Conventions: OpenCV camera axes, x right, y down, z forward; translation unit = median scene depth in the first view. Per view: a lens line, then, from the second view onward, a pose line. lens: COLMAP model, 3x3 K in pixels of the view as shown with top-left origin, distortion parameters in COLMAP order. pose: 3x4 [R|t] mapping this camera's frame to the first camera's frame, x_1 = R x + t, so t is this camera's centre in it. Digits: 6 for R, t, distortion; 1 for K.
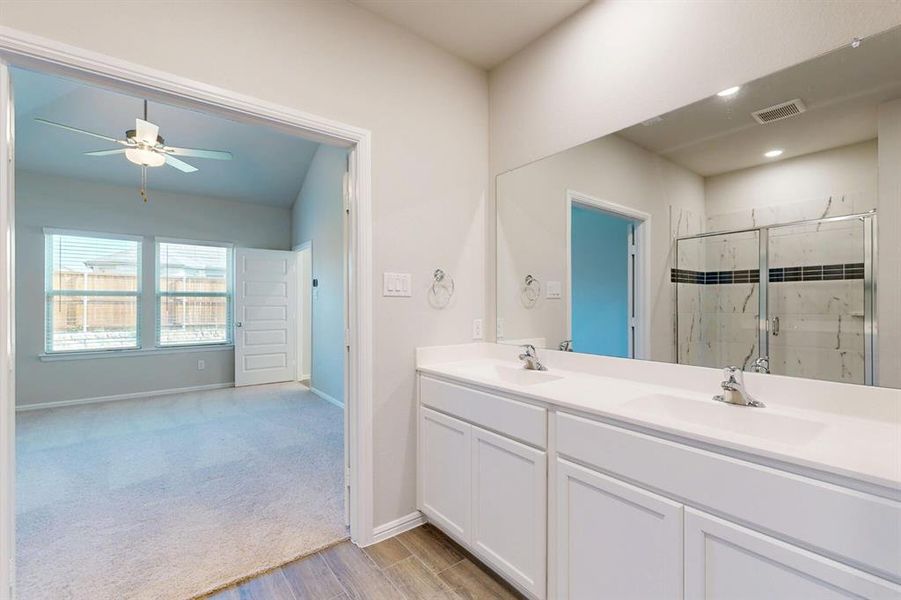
lens RADIAL K [[391.6, 0, 452.1], [0, 391.6, 300.5], [0, 0, 1]] dist [0.003930, -0.001471]
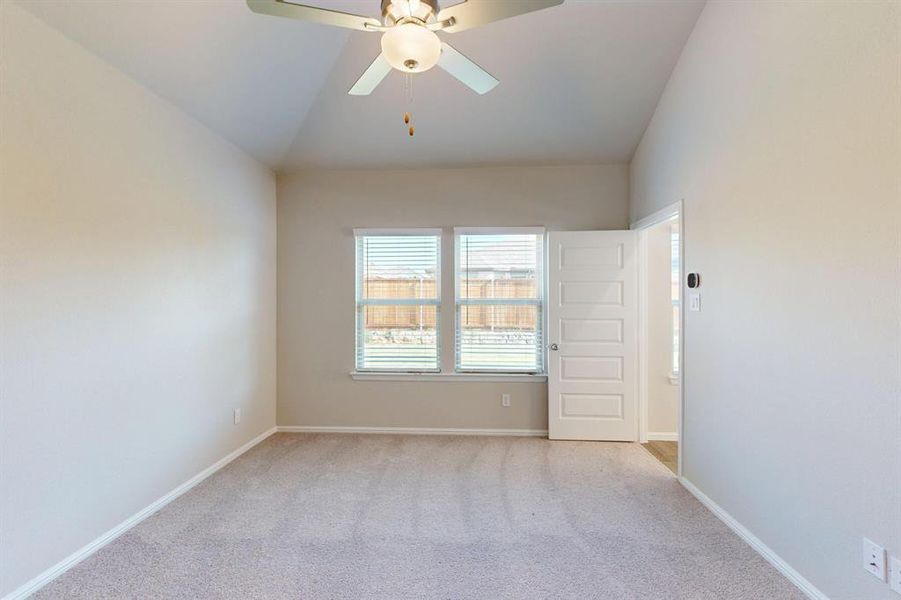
lens RADIAL K [[391.6, 0, 452.7], [0, 391.6, 302.4], [0, 0, 1]] dist [0.003930, -0.001471]
pose [[0.759773, 0.001385, -0.650187, -0.242940], [0.005268, 0.999952, 0.008286, -0.021115], [0.650168, -0.009721, 0.759729, 0.385159]]
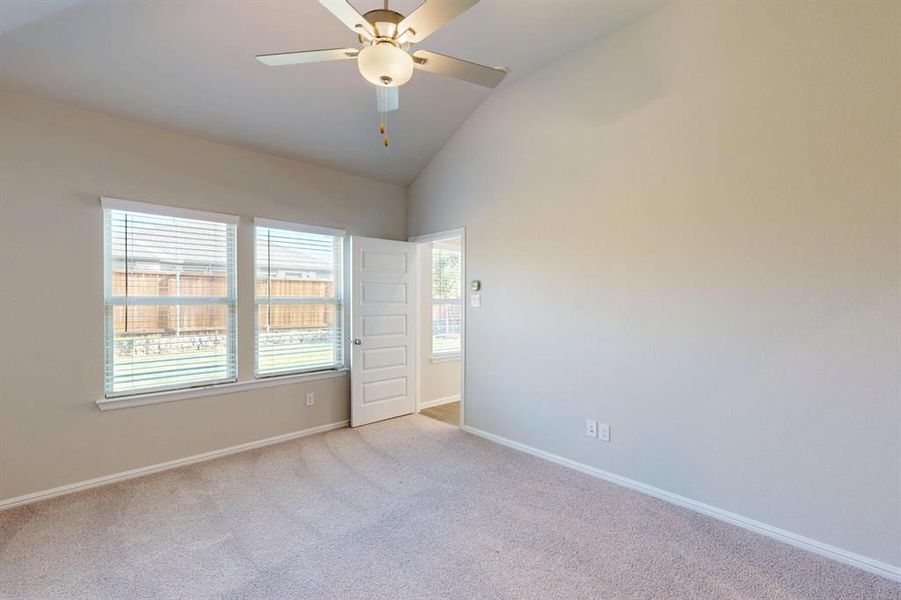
lens RADIAL K [[391.6, 0, 451.0], [0, 391.6, 302.5], [0, 0, 1]] dist [0.003930, -0.001471]
pose [[0.994459, -0.000304, 0.105126, -0.450104], [-0.001110, 0.999910, 0.013391, -0.021959], [-0.105121, -0.013433, 0.994369, 0.259838]]
